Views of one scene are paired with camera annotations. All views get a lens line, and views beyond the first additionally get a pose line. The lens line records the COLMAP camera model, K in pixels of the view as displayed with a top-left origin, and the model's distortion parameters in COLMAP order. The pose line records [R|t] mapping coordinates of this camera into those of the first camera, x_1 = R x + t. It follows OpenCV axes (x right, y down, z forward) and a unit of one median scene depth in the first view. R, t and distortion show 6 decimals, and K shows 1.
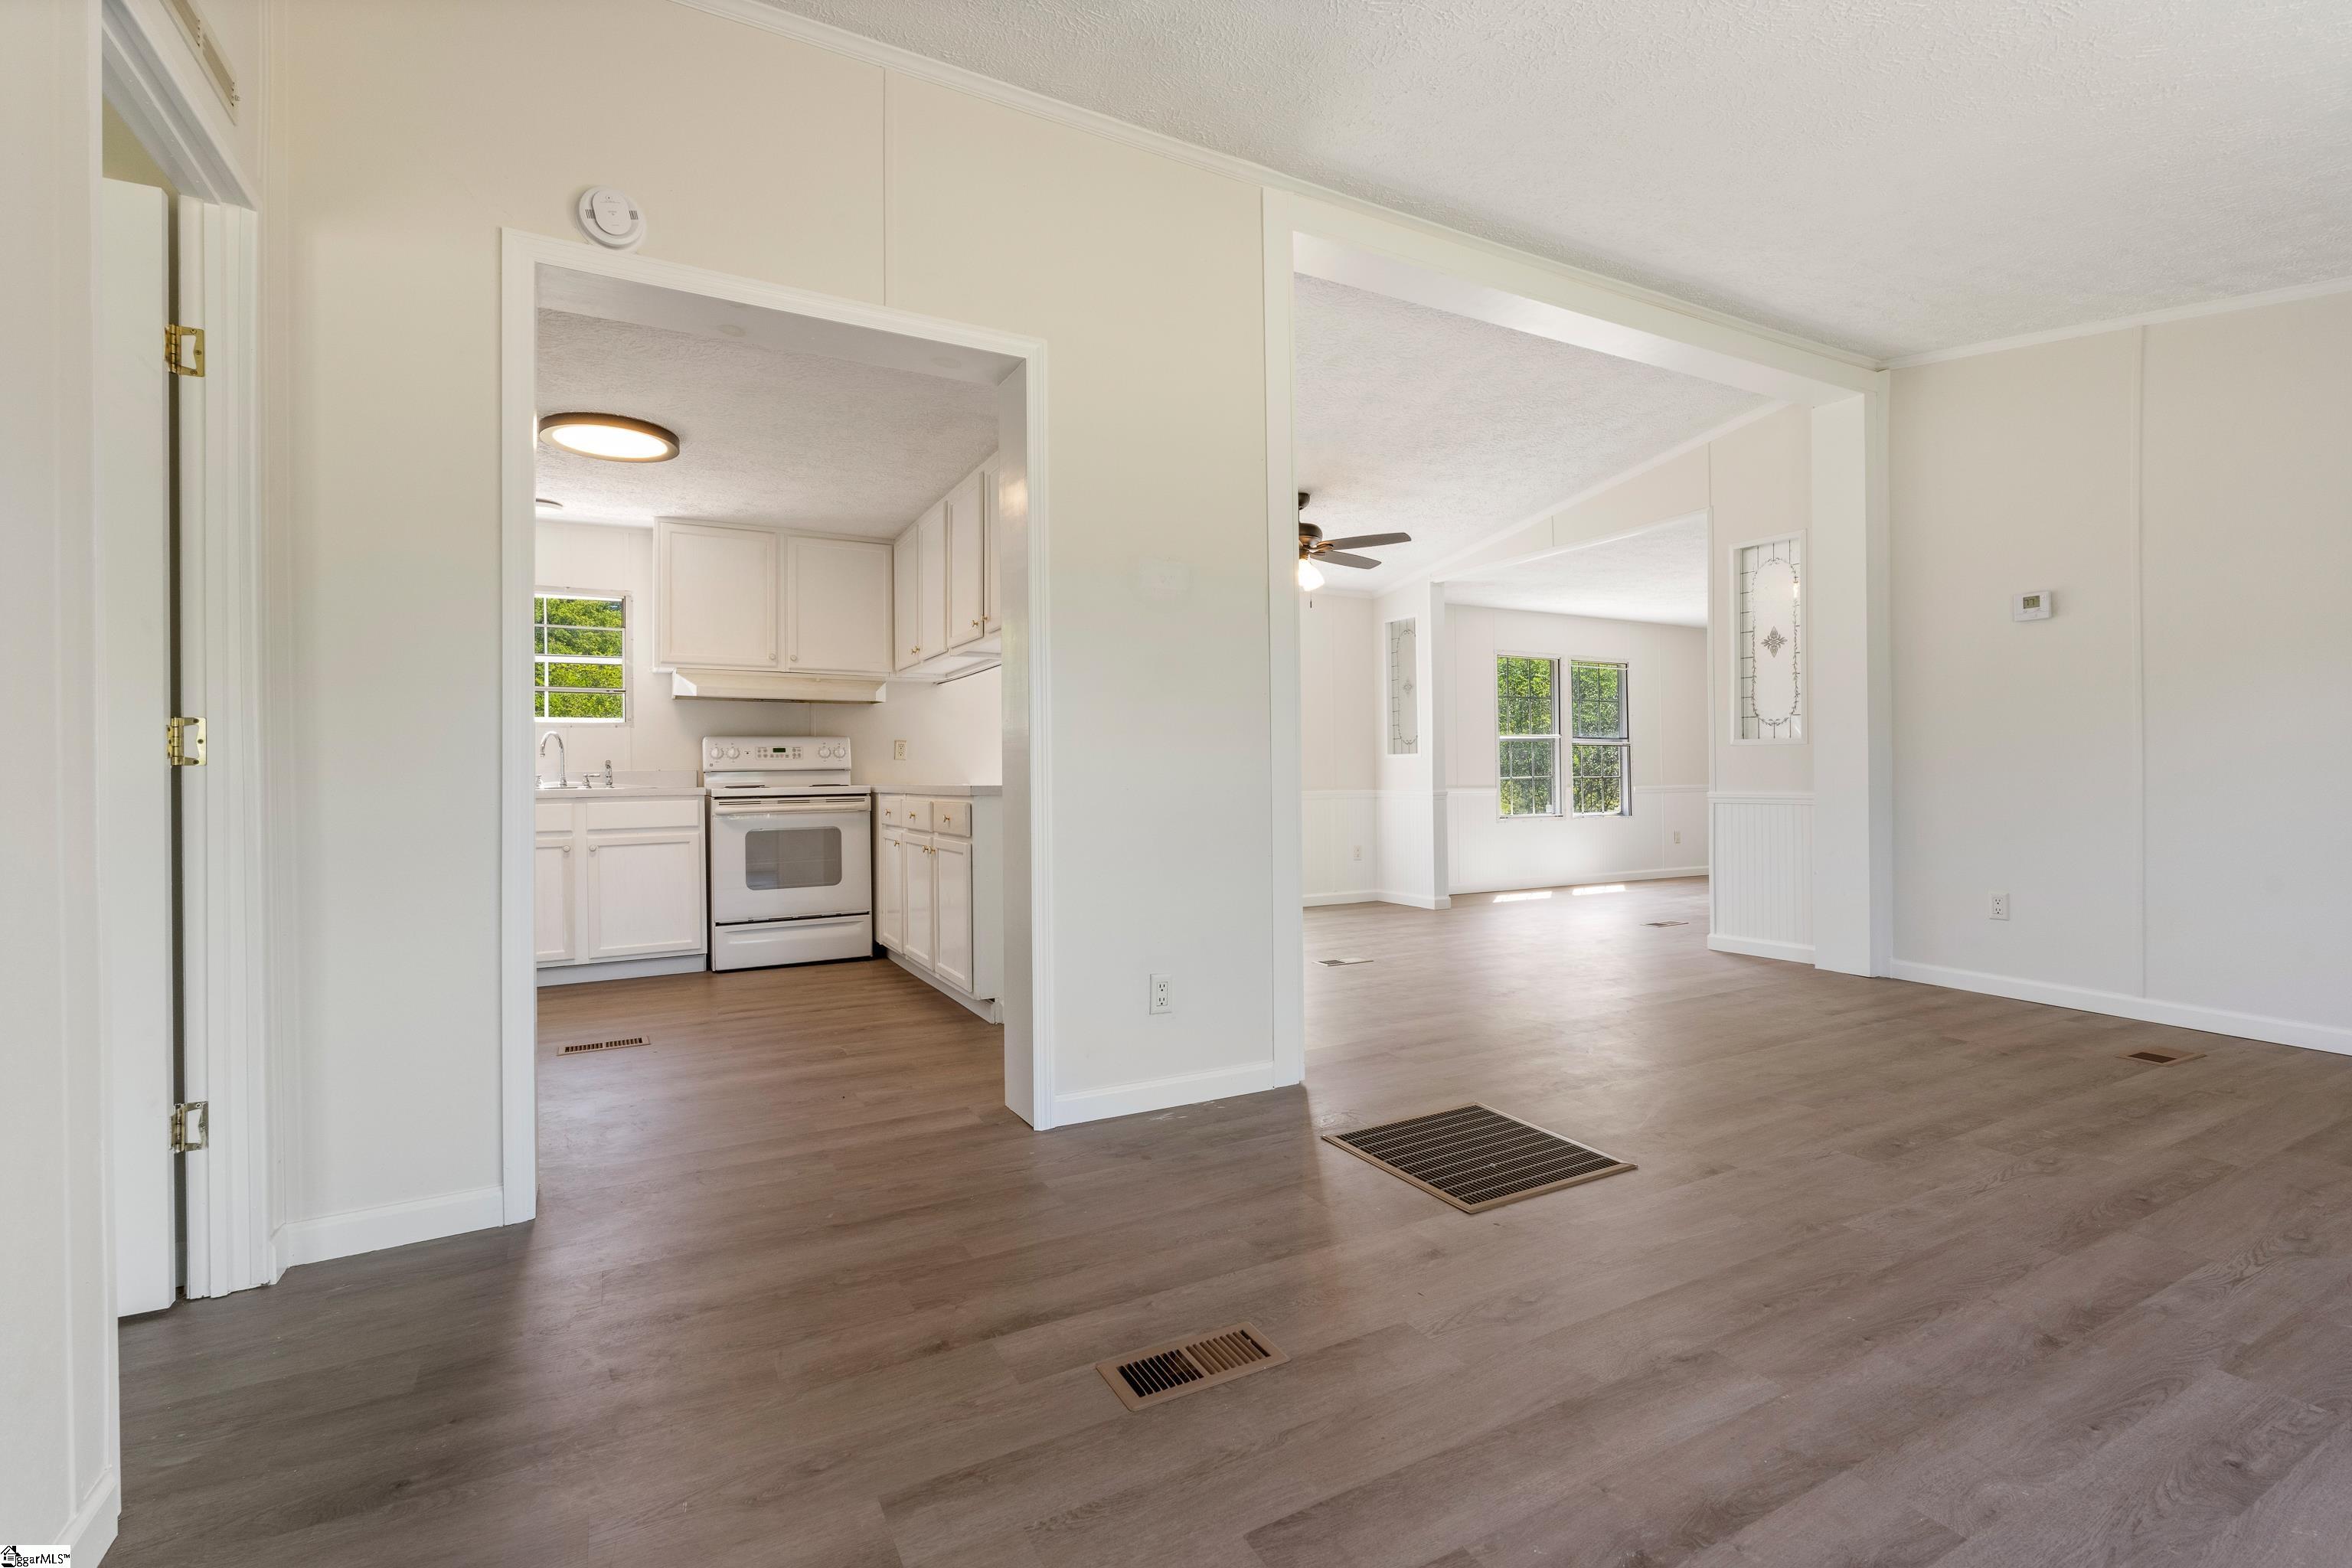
lens RADIAL K [[1030.3, 0, 1176.4], [0, 1030.3, 758.3], [0, 0, 1]] dist [-0.006143, 0.000297]
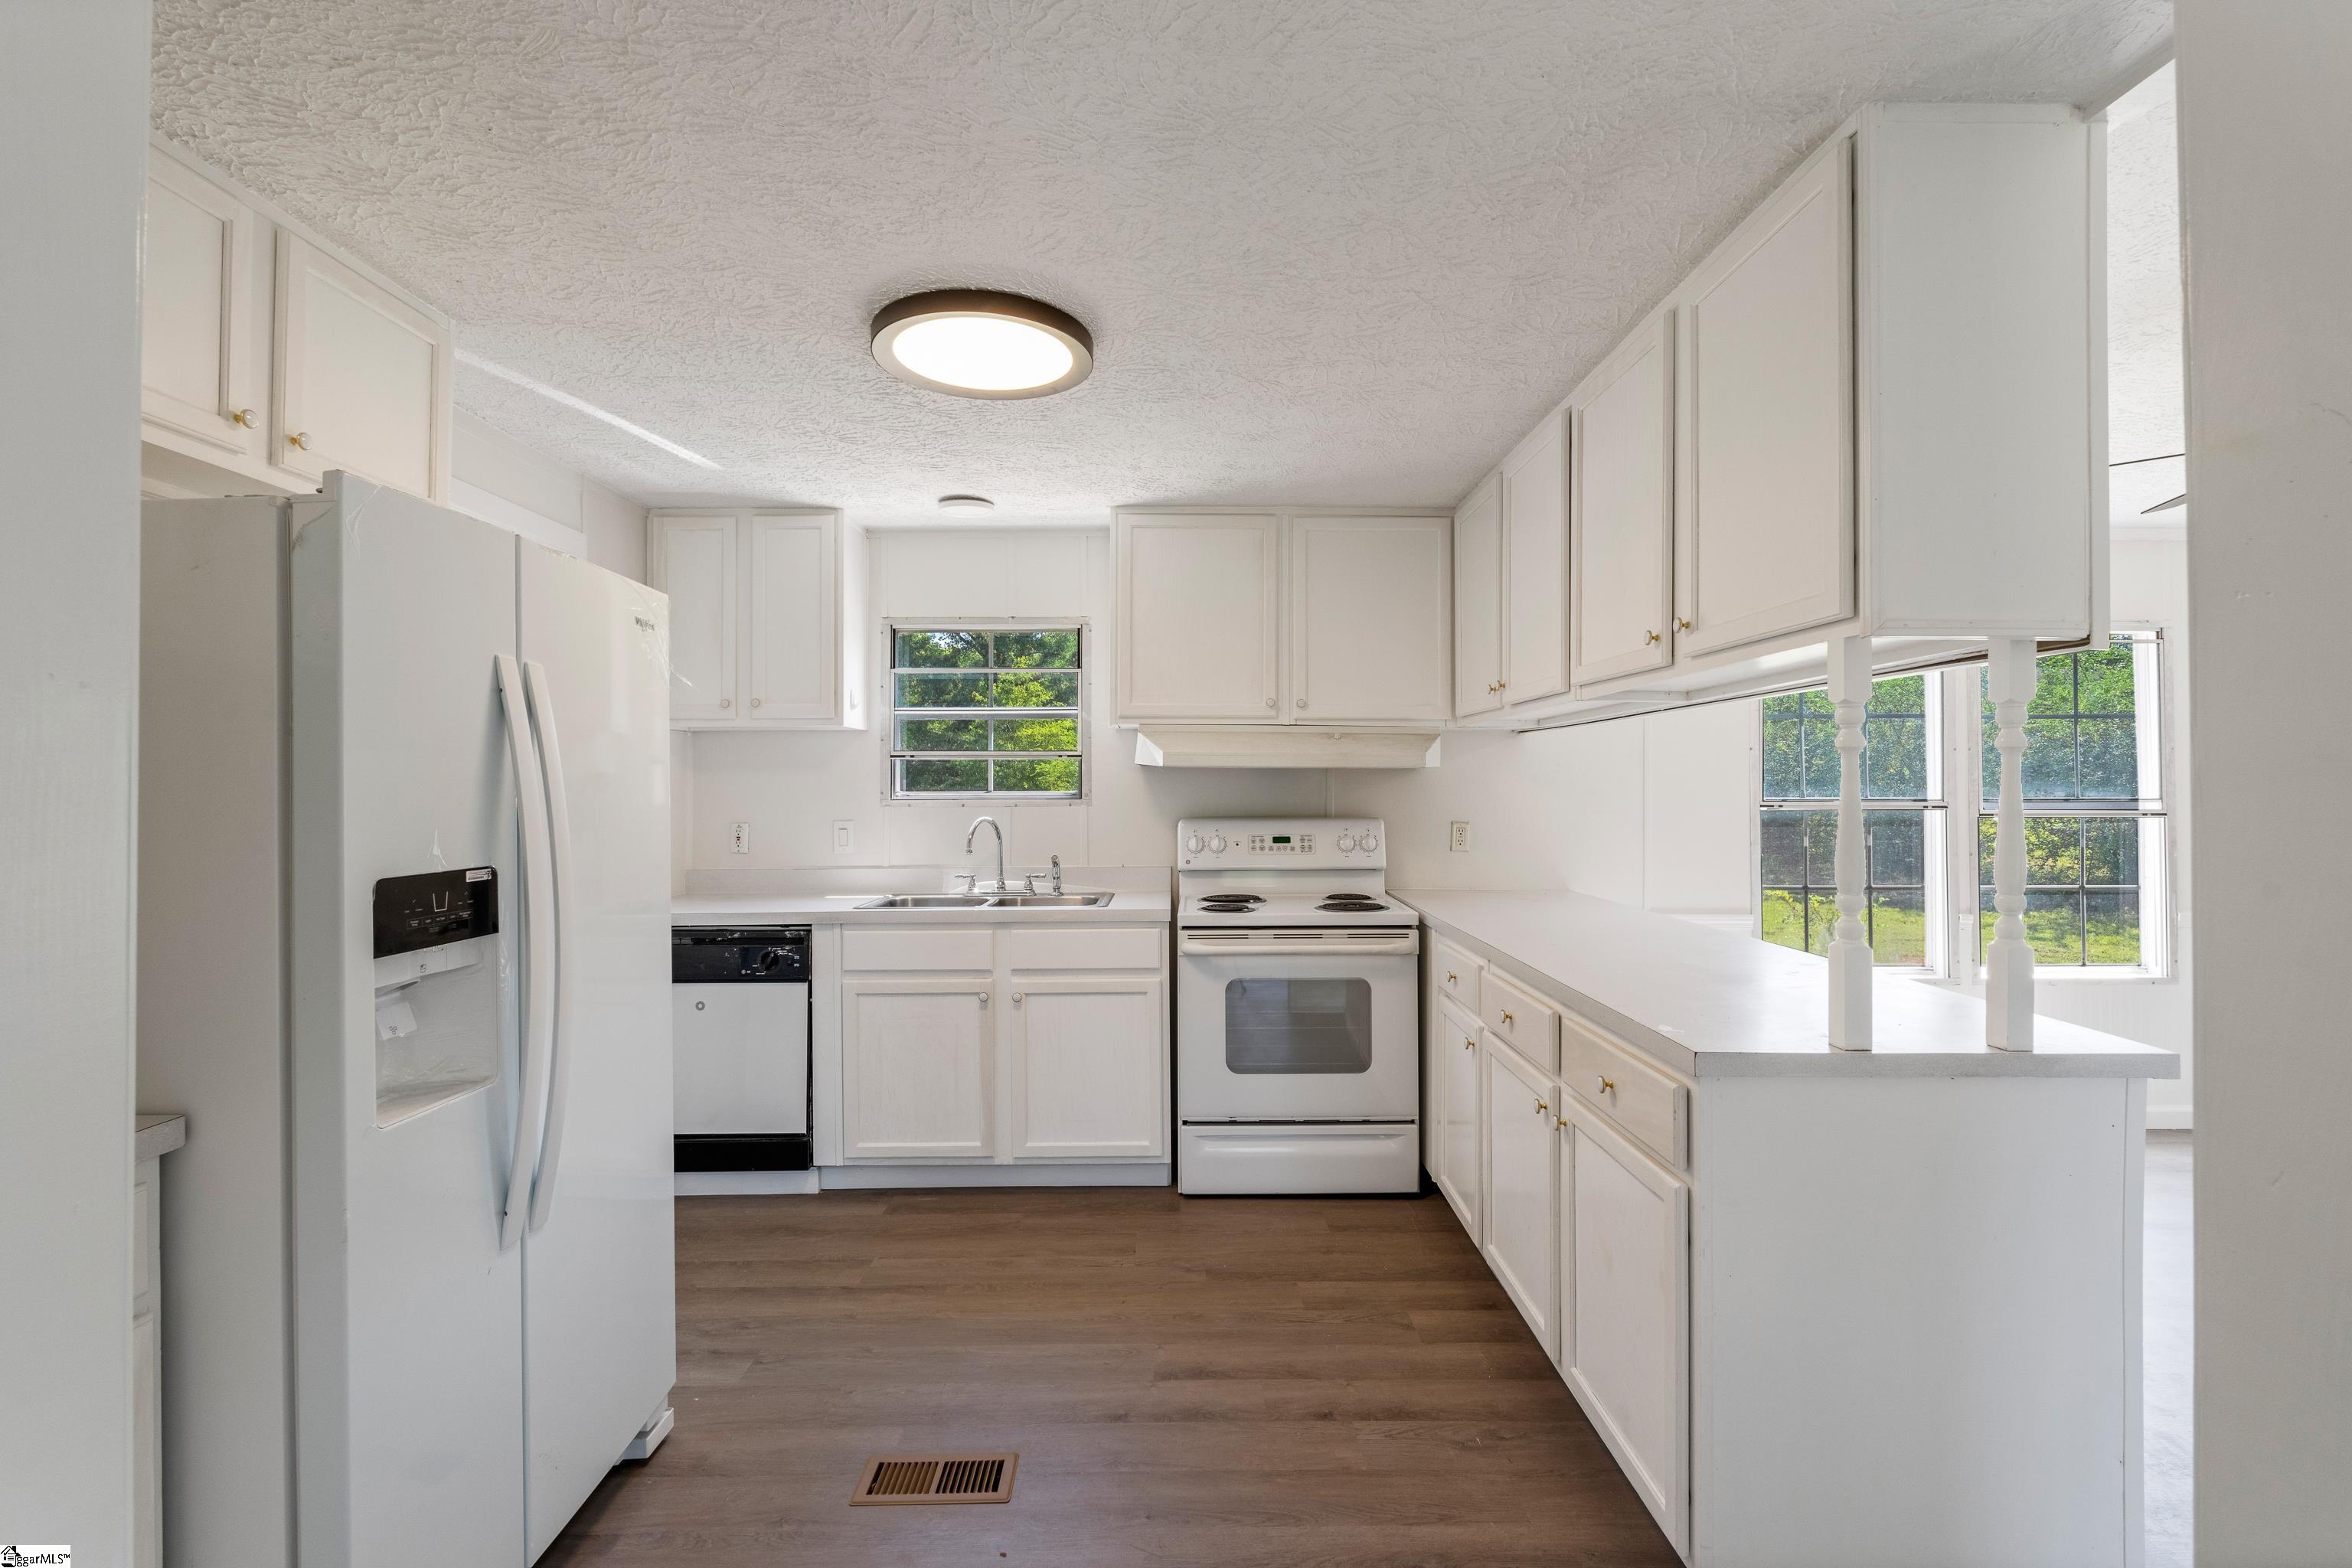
lens RADIAL K [[1030.3, 0, 1163.5], [0, 1030.3, 773.9], [0, 0, 1]] dist [-0.006143, 0.000297]
pose [[0.873764, 0.007137, -0.486298, -0.135410], [-0.004097, 0.999965, 0.007314, -0.059337], [0.486333, -0.004398, 0.873762, 0.401920]]
